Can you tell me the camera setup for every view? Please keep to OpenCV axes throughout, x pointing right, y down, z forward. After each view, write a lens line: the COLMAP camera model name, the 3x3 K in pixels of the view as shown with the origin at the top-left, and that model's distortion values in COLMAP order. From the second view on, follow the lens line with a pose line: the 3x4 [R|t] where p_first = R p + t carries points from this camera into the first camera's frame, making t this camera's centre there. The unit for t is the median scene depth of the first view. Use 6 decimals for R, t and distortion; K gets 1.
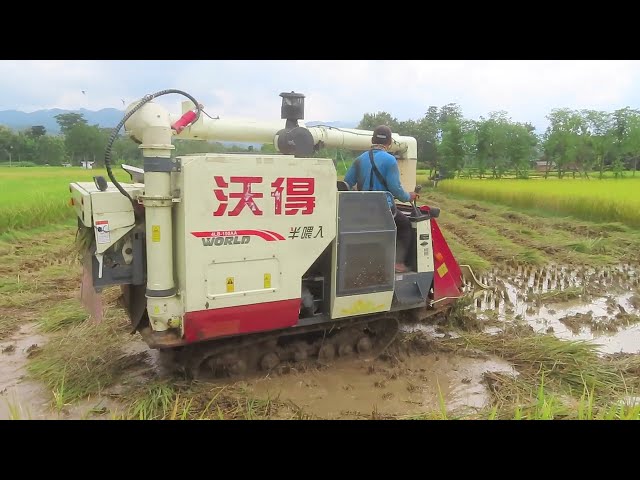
lens RADIAL K [[514.1, 0, 320.0], [0, 514.1, 240.0], [0, 0, 1]] dist [0.036803, 0.000993]
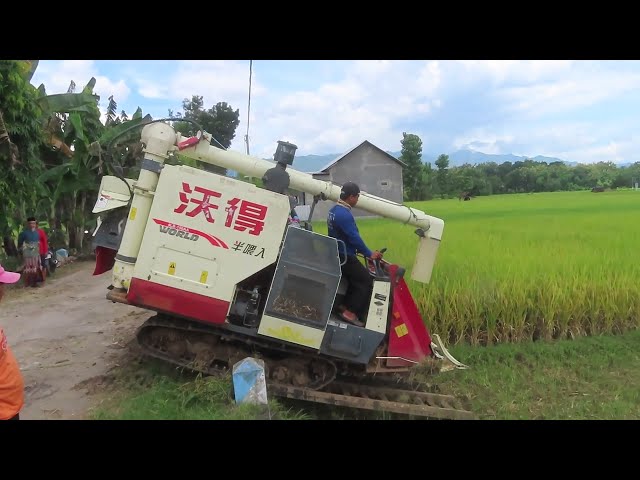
lens RADIAL K [[514.1, 0, 320.0], [0, 514.1, 240.0], [0, 0, 1]] dist [0.036803, 0.000993]
pose [[0.883847, 0.239415, -0.401863, 0.620573], [-0.307067, 0.945034, -0.112338, 0.050722], [0.352879, 0.222689, 0.908783, -0.029375]]
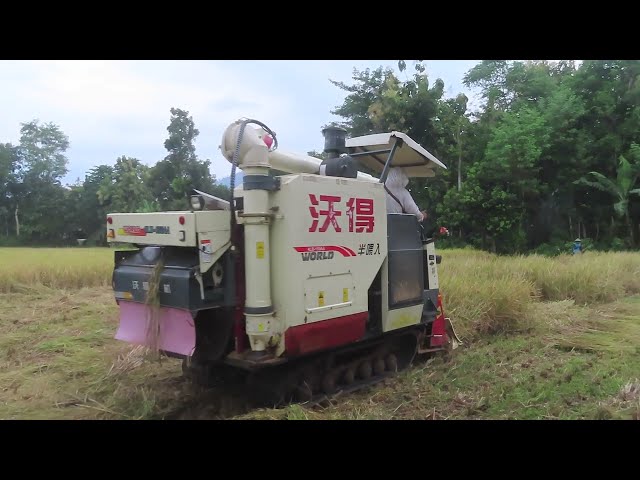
lens RADIAL K [[514.1, 0, 320.0], [0, 514.1, 240.0], [0, 0, 1]] dist [0.036803, 0.000993]
pose [[0.947688, -0.038435, 0.316874, -0.490755], [0.080461, 0.989432, -0.120626, 0.092741], [-0.308889, 0.139812, 0.940766, 0.010051]]
